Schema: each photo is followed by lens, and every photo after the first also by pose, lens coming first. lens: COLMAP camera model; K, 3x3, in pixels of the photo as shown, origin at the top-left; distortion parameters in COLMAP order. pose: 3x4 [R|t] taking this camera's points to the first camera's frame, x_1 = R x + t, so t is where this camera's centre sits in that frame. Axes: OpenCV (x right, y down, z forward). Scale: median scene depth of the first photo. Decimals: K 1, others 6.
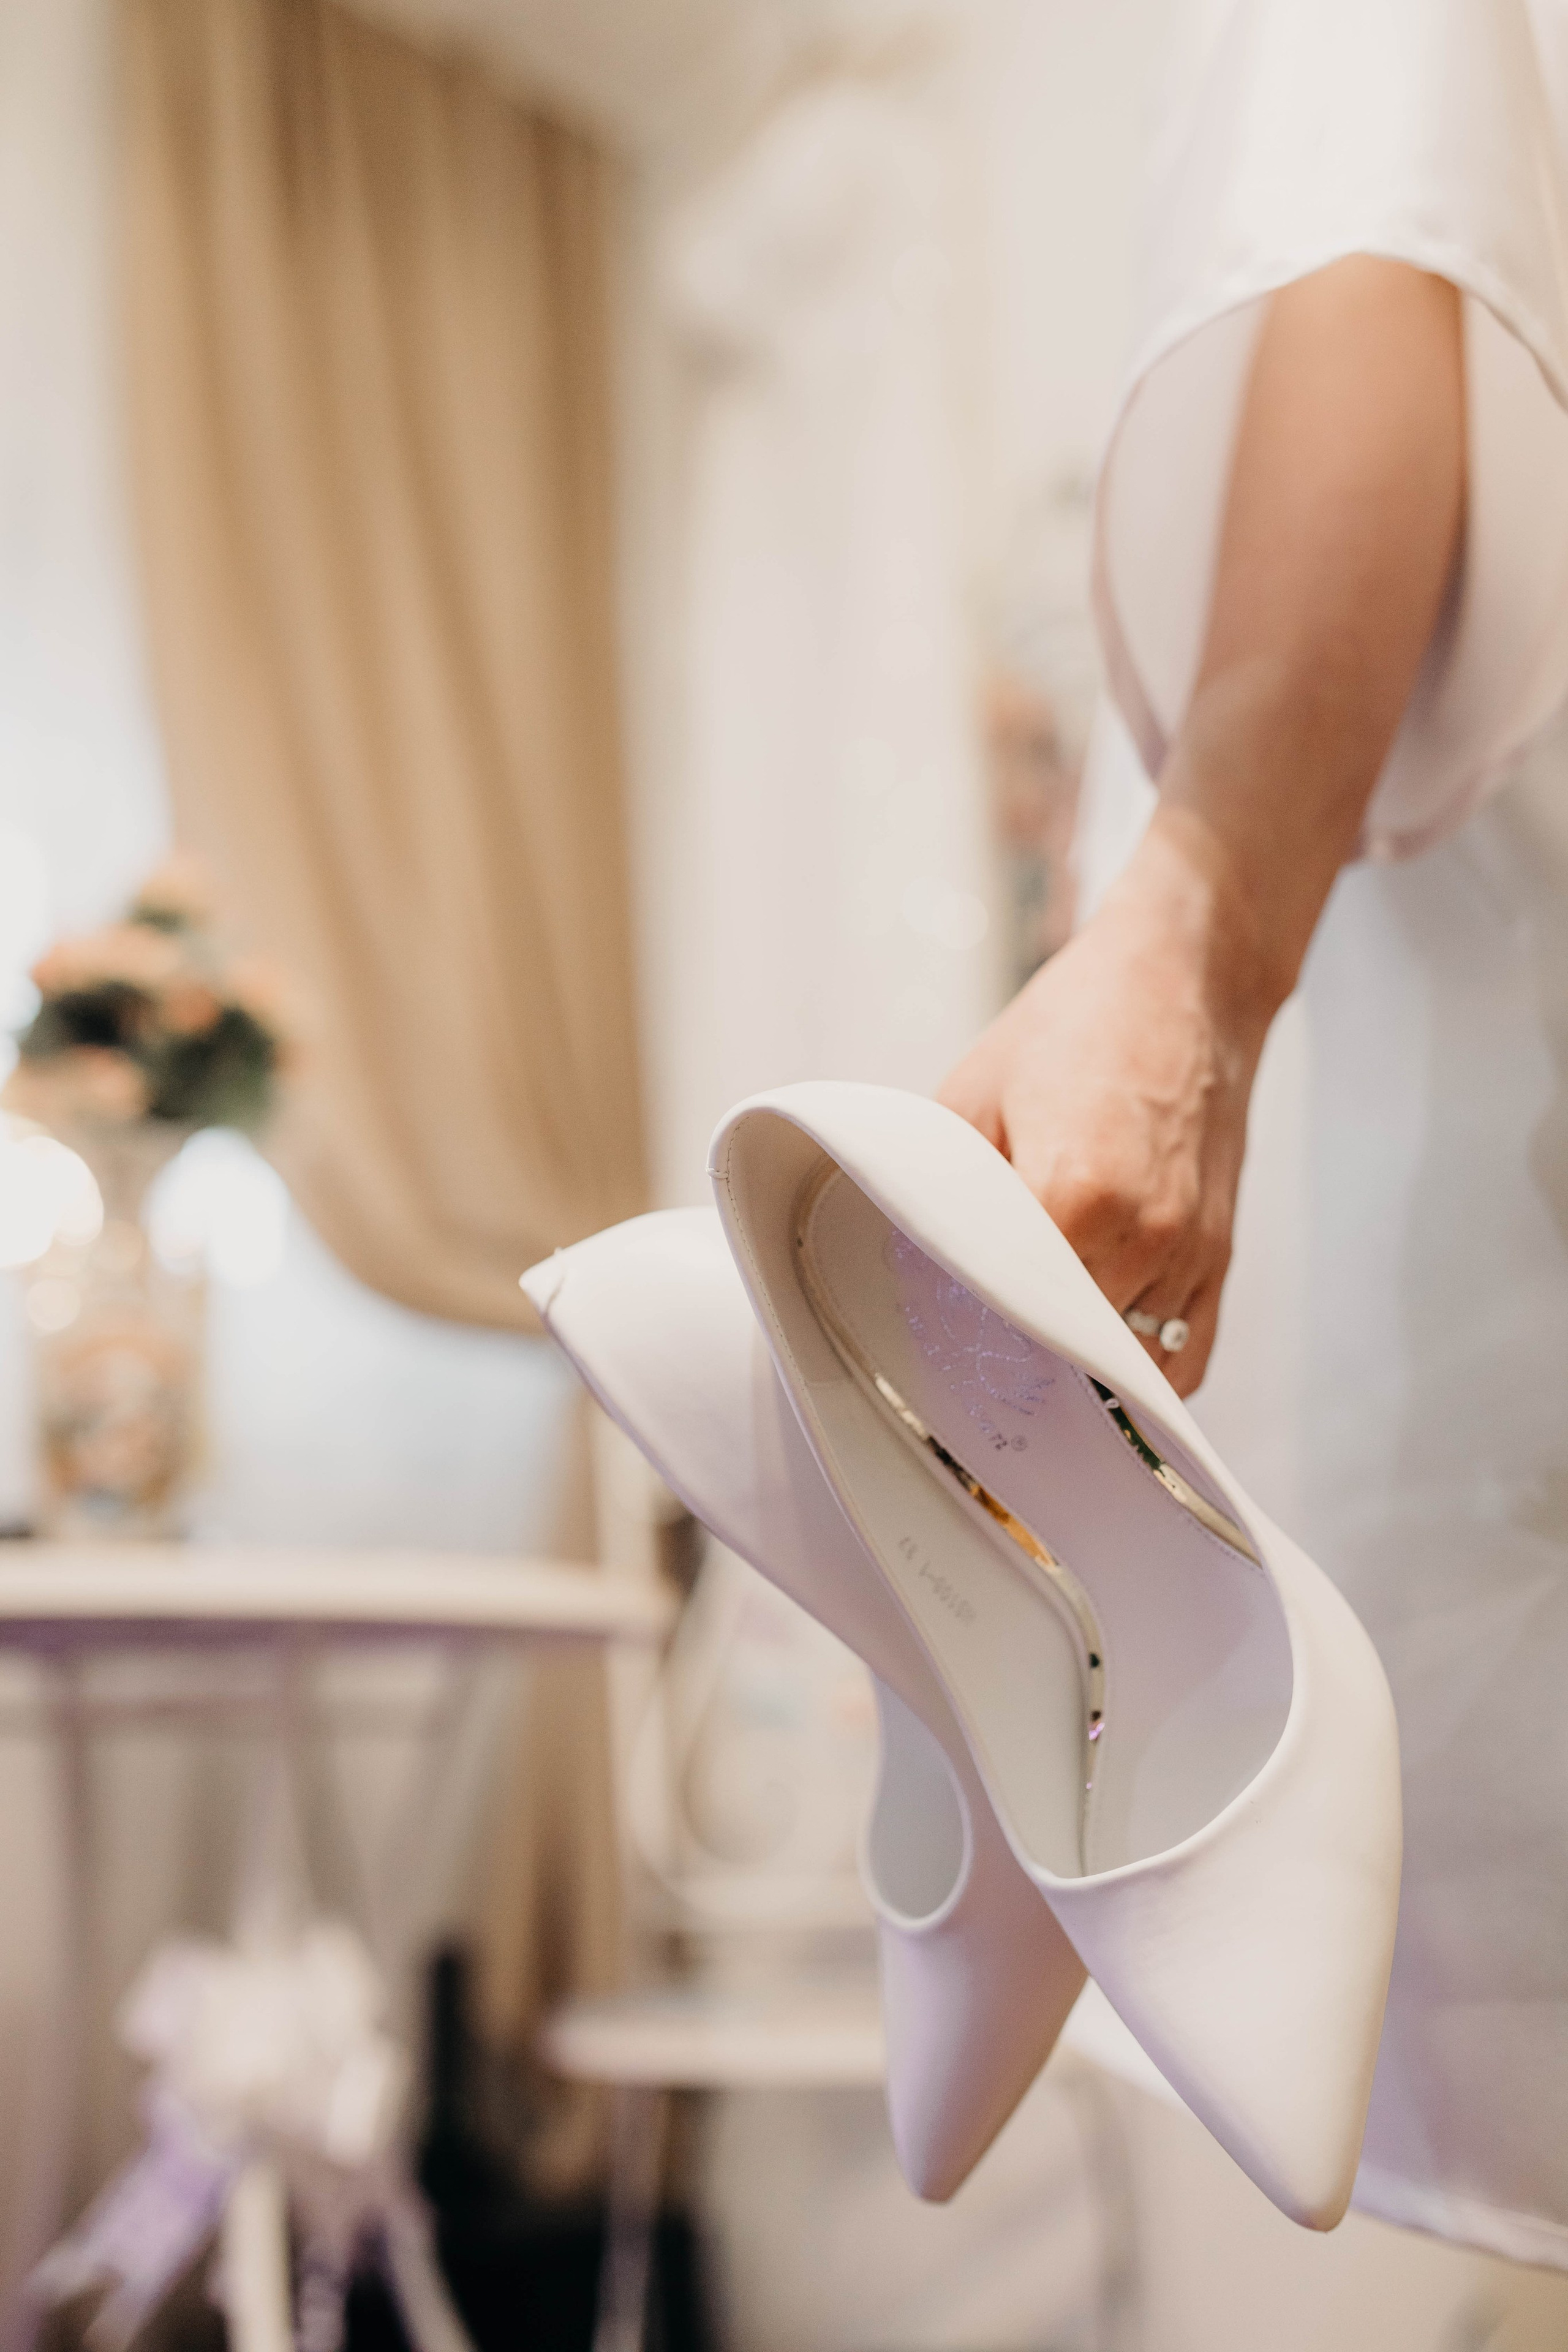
lens RADIAL K [[2249.9, 0, 776.2], [0, 2249.9, 1182.0], [0, 0, 1]] dist [-0.014485, 0.000000]
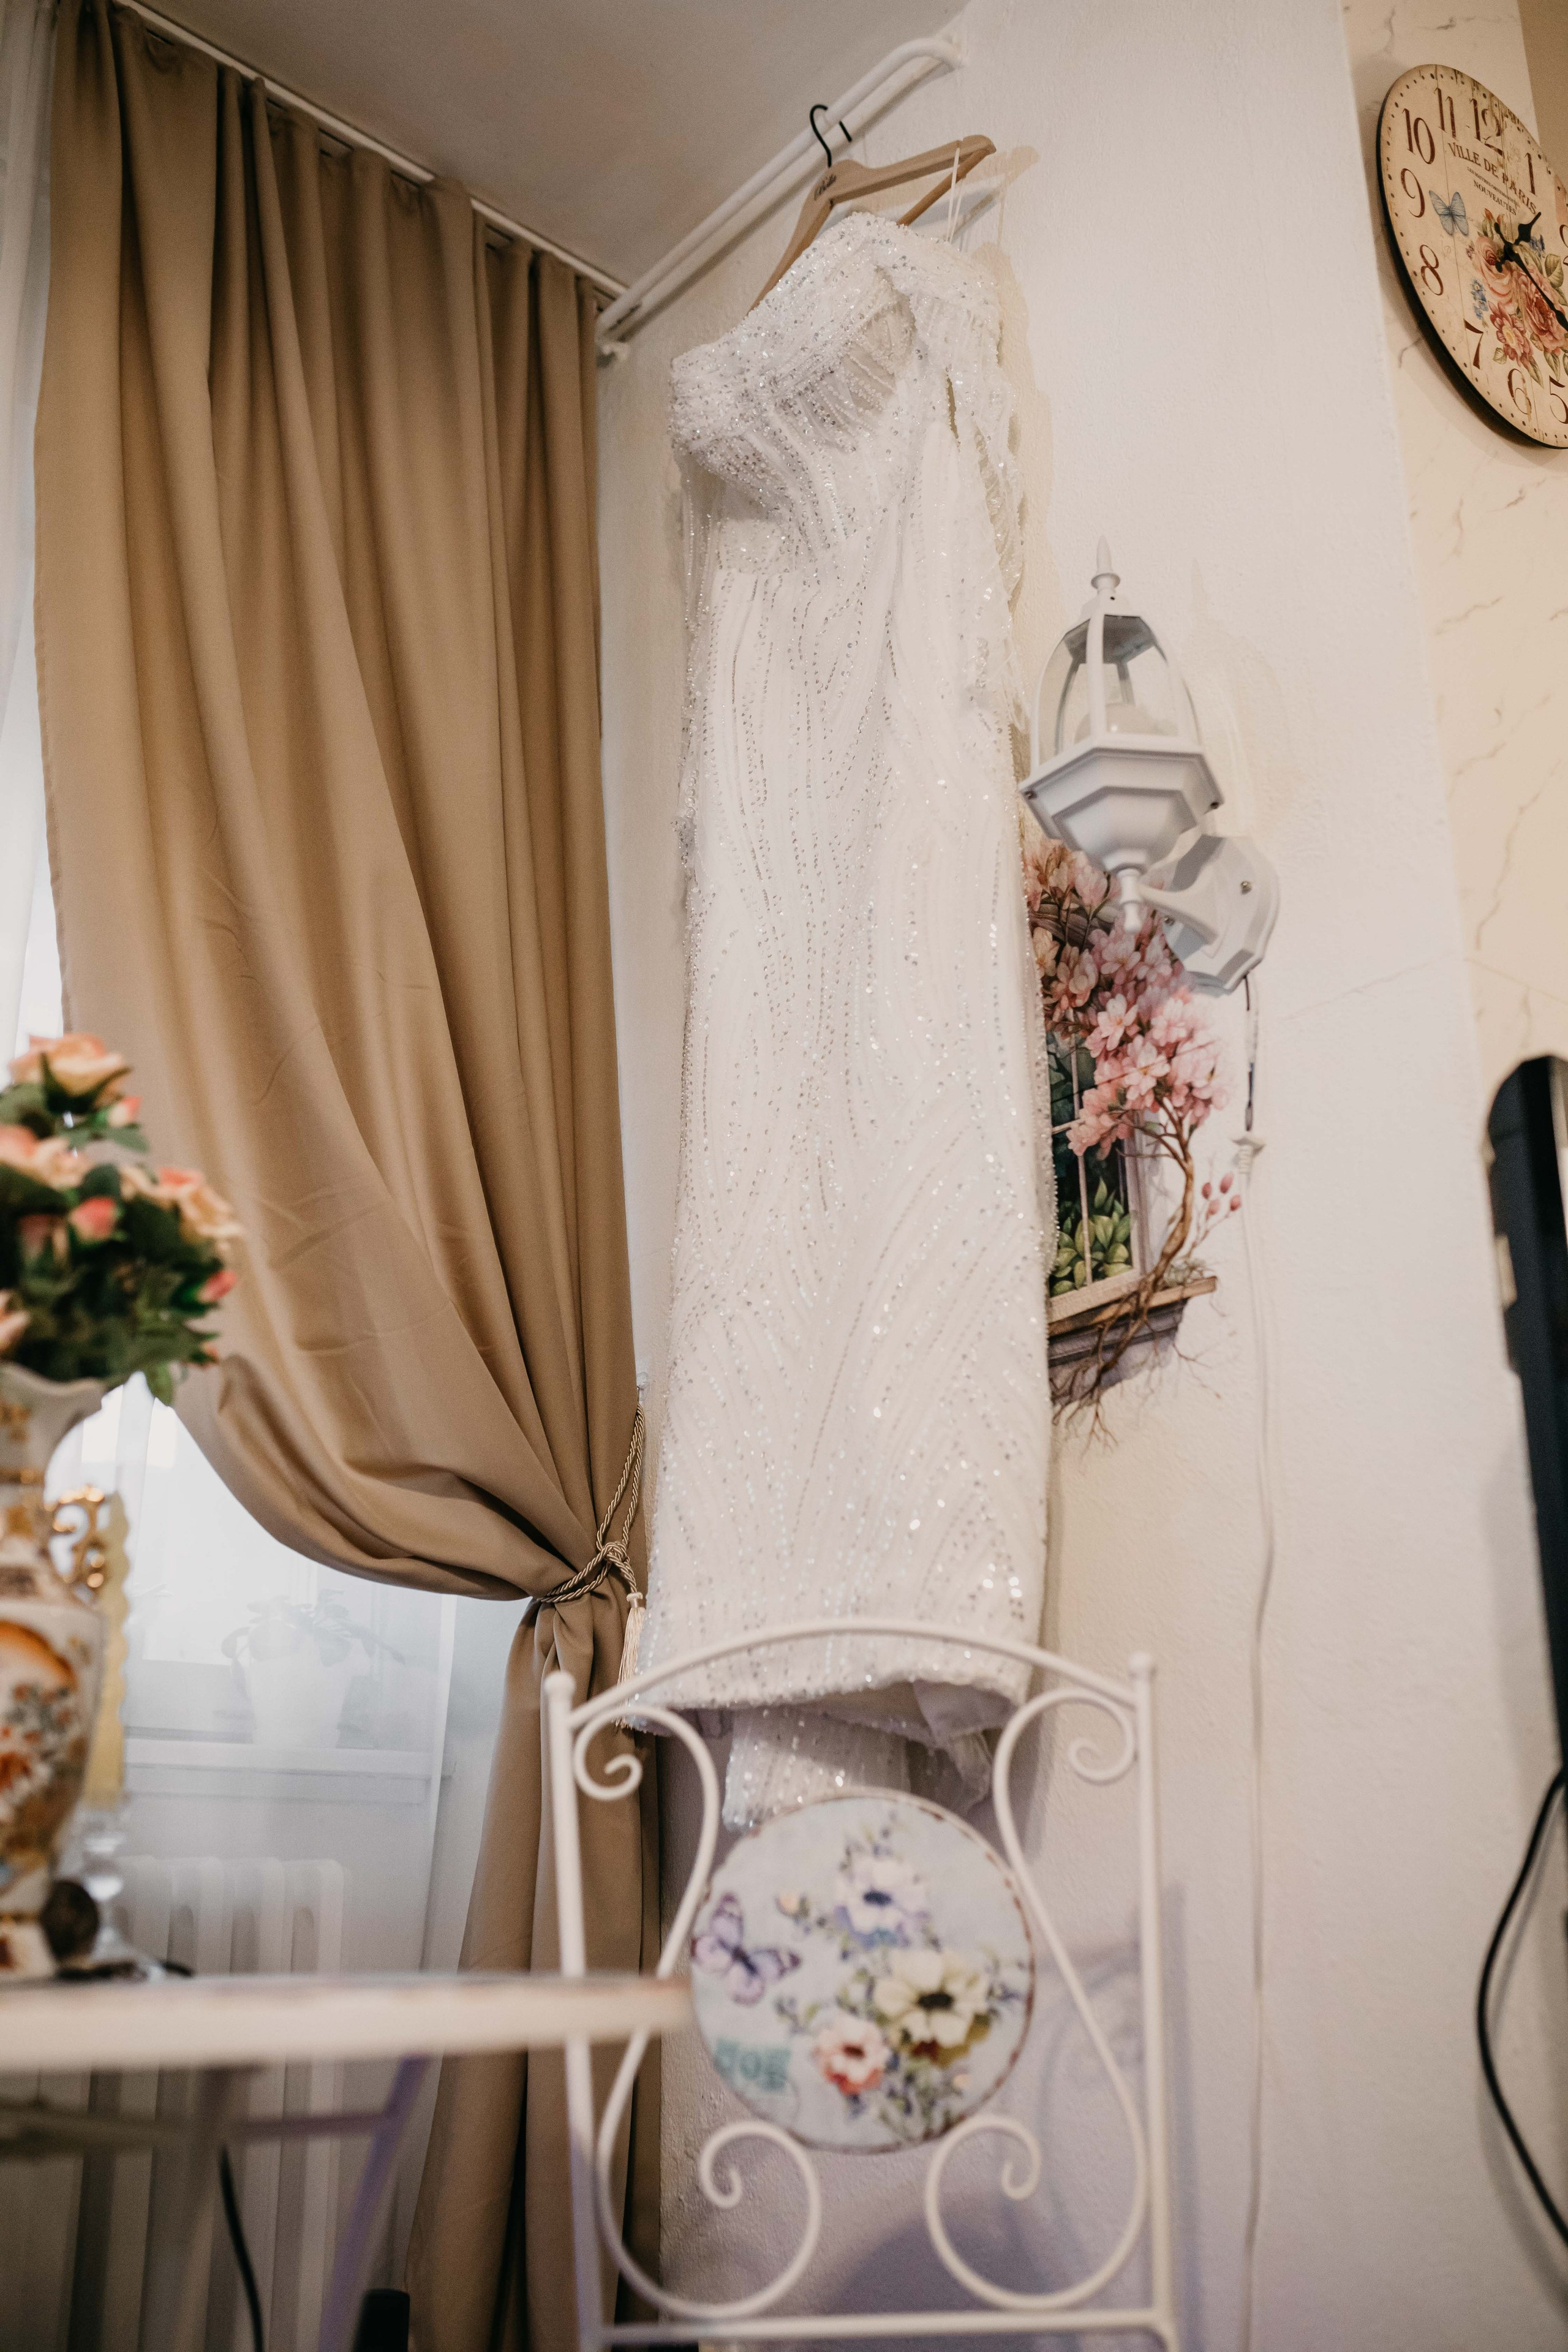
lens RADIAL K [[2249.9, 0, 799.0], [0, 2249.9, 1178.8], [0, 0, 1]] dist [-0.014485, 0.000000]
pose [[0.999224, 0.002137, 0.039325, -0.040638], [0.001231, 0.996345, -0.085410, -0.024772], [-0.039364, 0.085393, 0.995569, 0.189715]]
